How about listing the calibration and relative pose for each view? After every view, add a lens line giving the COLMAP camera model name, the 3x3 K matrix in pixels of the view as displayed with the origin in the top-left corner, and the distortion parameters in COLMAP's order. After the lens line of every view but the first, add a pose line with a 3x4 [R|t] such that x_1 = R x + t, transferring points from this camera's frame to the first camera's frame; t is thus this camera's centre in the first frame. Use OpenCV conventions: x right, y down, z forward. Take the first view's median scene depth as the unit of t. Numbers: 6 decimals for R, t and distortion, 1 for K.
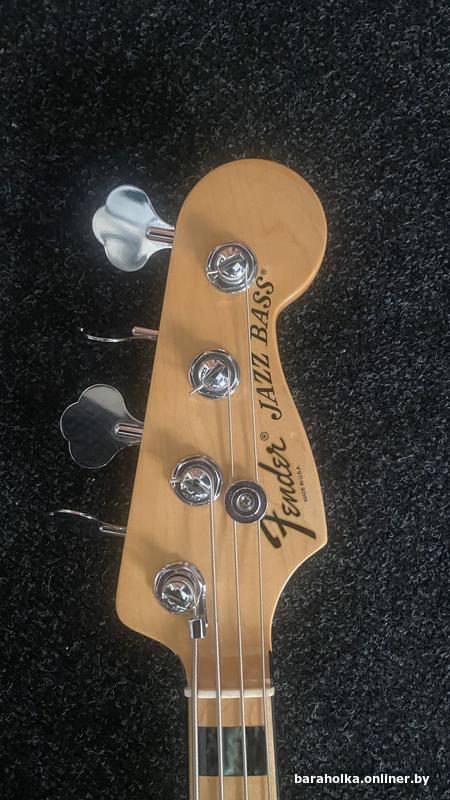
lens RADIAL K [[650.4, 0, 225.0], [0, 650.4, 400.0], [0, 0, 1]] dist [-0.001414, -0.003061]
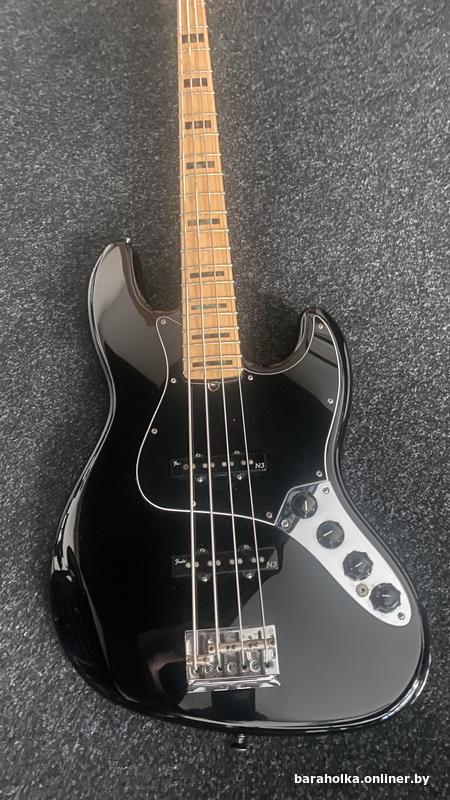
lens RADIAL K [[586.7, 0, 225.0], [0, 586.7, 400.0], [0, 0, 1]] dist [0.038064, -0.050086]
pose [[0.999580, -0.020174, 0.020813, 0.070627], [0.026124, 0.938122, -0.345317, 2.963663], [-0.012559, 0.345716, 0.938255, -0.910056]]
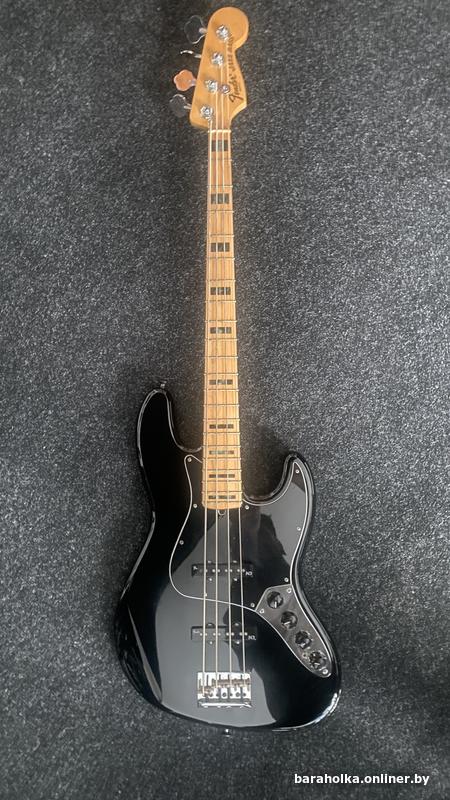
lens RADIAL K [[586.7, 0, 225.0], [0, 586.7, 400.0], [0, 0, 1]] dist [0.038064, -0.050086]
pose [[0.999260, 0.031209, 0.022492, 0.009547], [-0.028892, 0.994877, -0.096877, 2.026717], [-0.025401, 0.096155, 0.995042, -1.999749]]
